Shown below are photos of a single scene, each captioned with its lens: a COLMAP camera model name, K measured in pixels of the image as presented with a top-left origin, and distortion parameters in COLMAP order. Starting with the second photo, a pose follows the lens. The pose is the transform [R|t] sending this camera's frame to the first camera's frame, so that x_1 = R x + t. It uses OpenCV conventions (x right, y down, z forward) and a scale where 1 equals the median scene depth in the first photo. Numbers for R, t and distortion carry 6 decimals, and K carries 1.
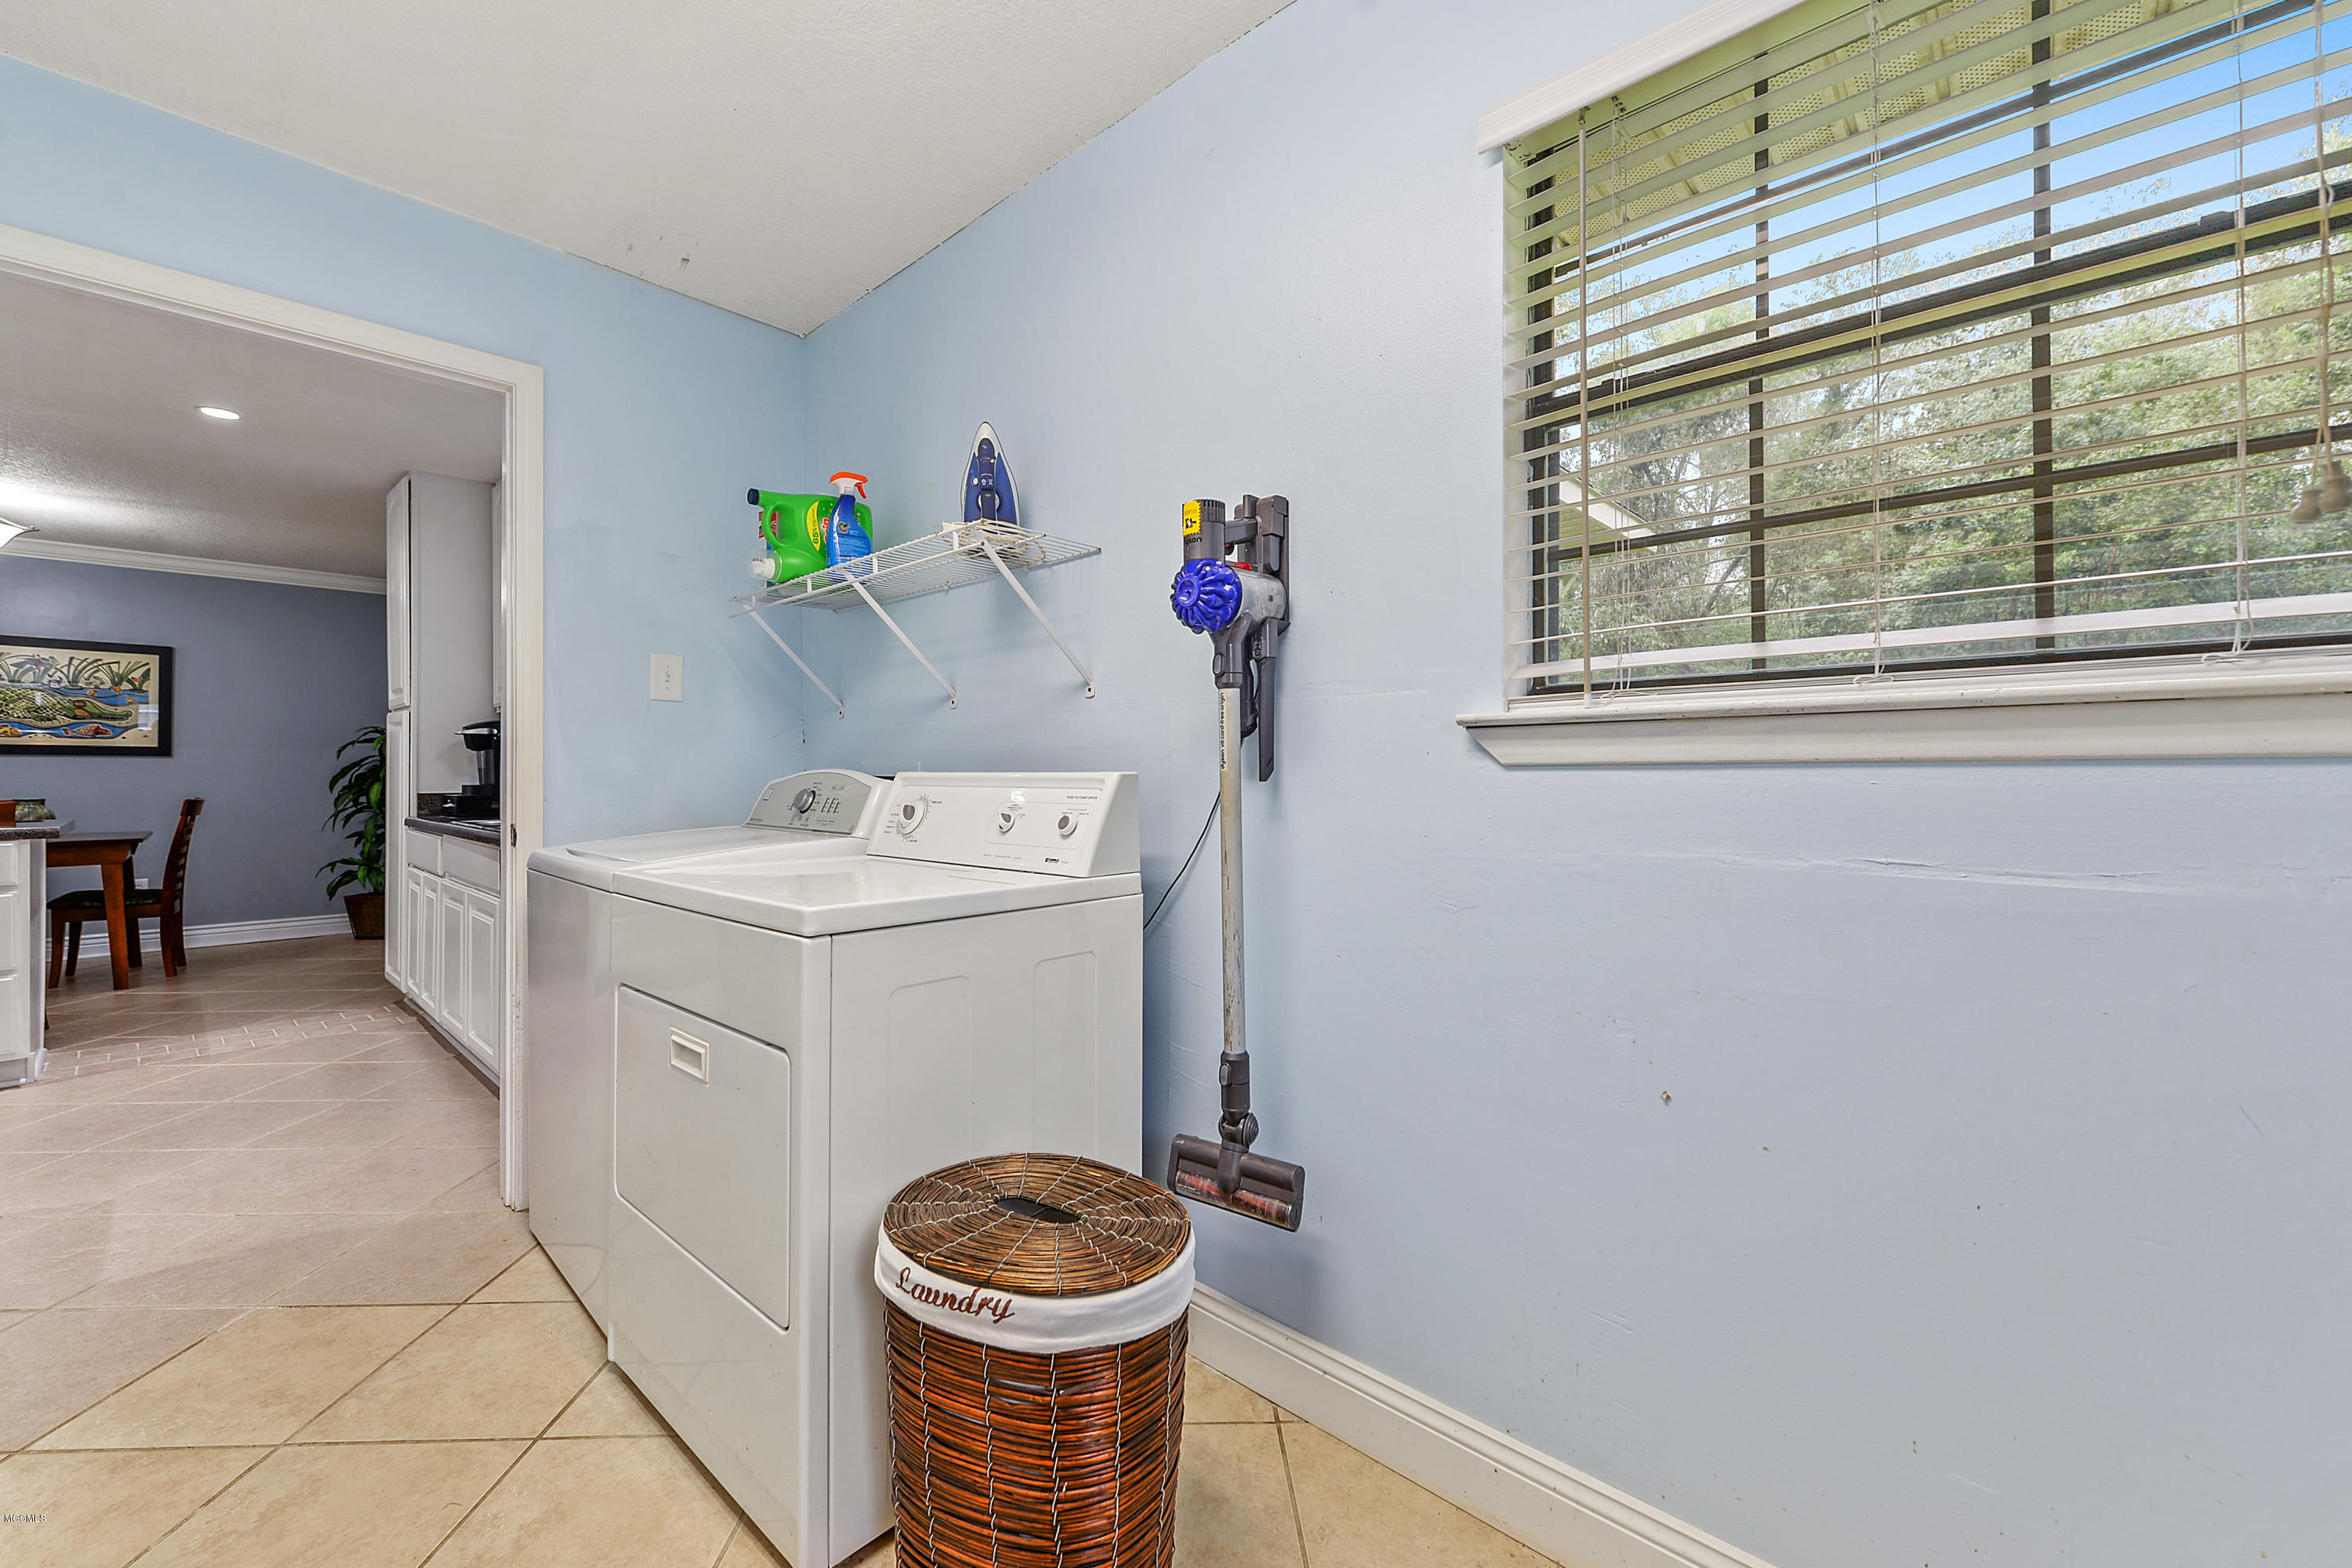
lens RADIAL K [[939.9, 0, 1176.0], [0, 939.9, 784.0], [0, 0, 1]] dist [-0.000413, 0.000075]
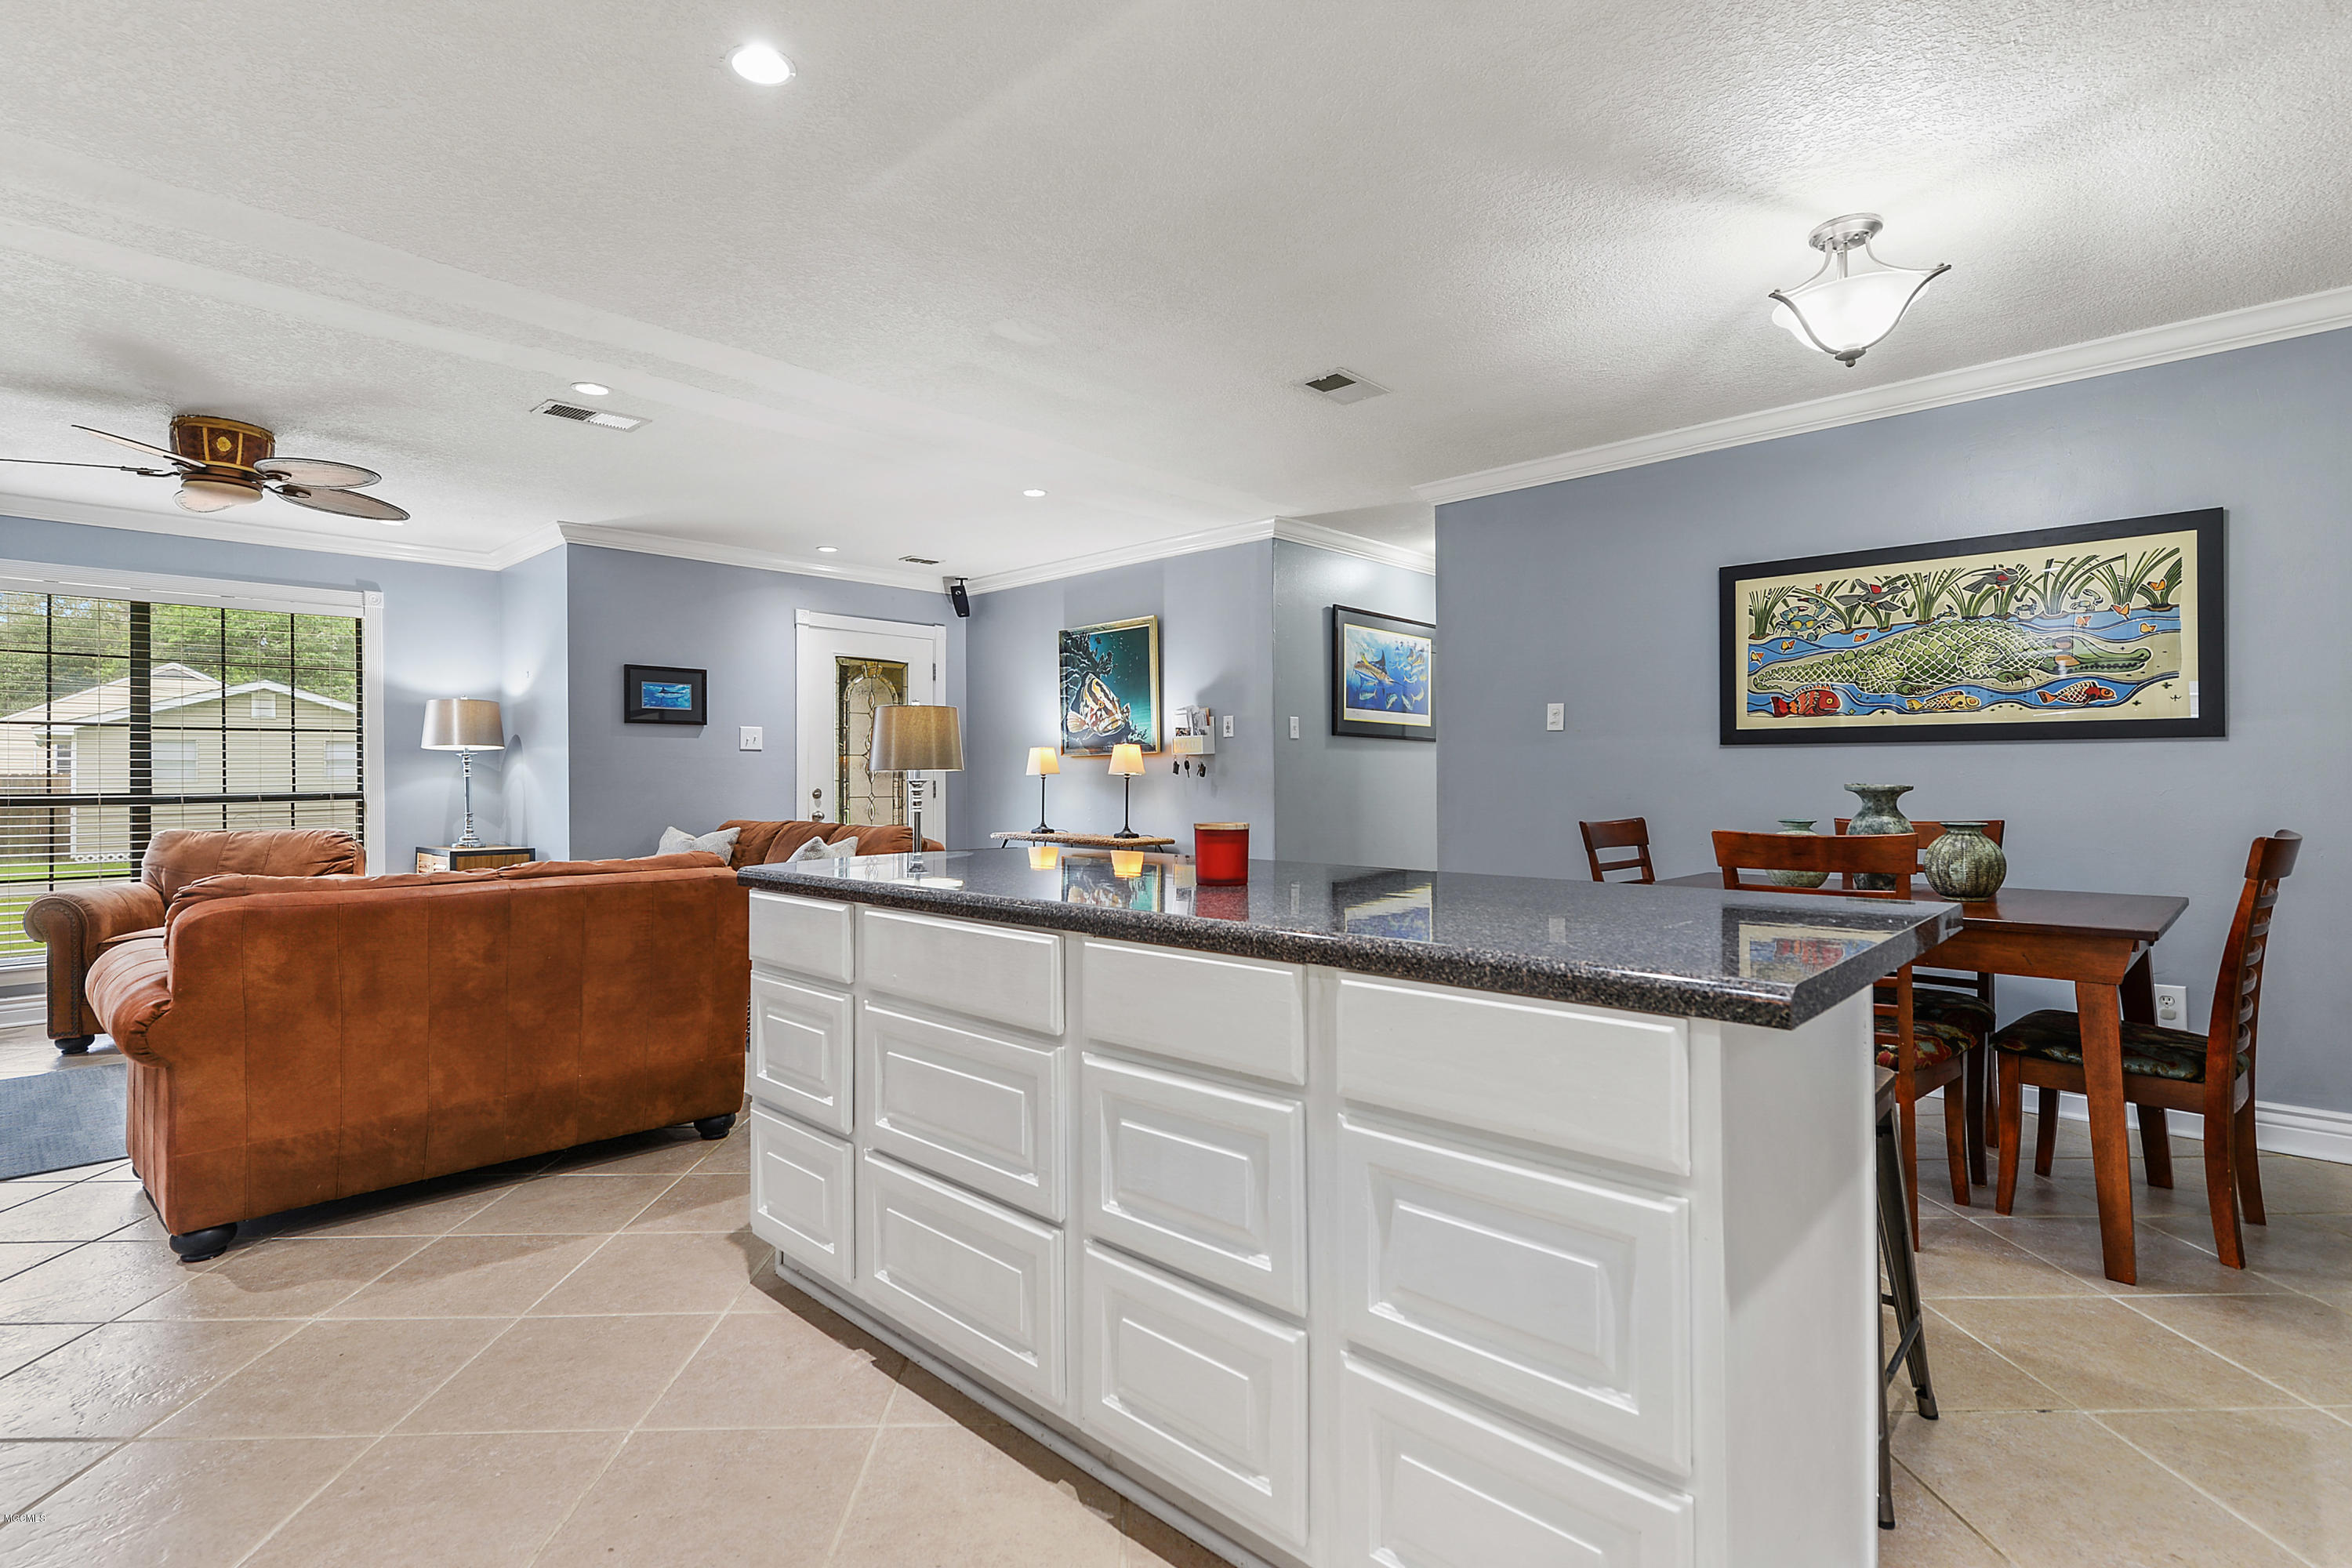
lens RADIAL K [[1127.9, 0, 1176.0], [0, 1127.9, 784.0], [0, 0, 1]] dist [-0.001701, 0.000147]
pose [[-0.001257, -0.002887, -0.999995, -0.509074], [0.013771, 0.999901, -0.002904, -0.010305], [0.999904, -0.013775, -0.001217, 0.479994]]
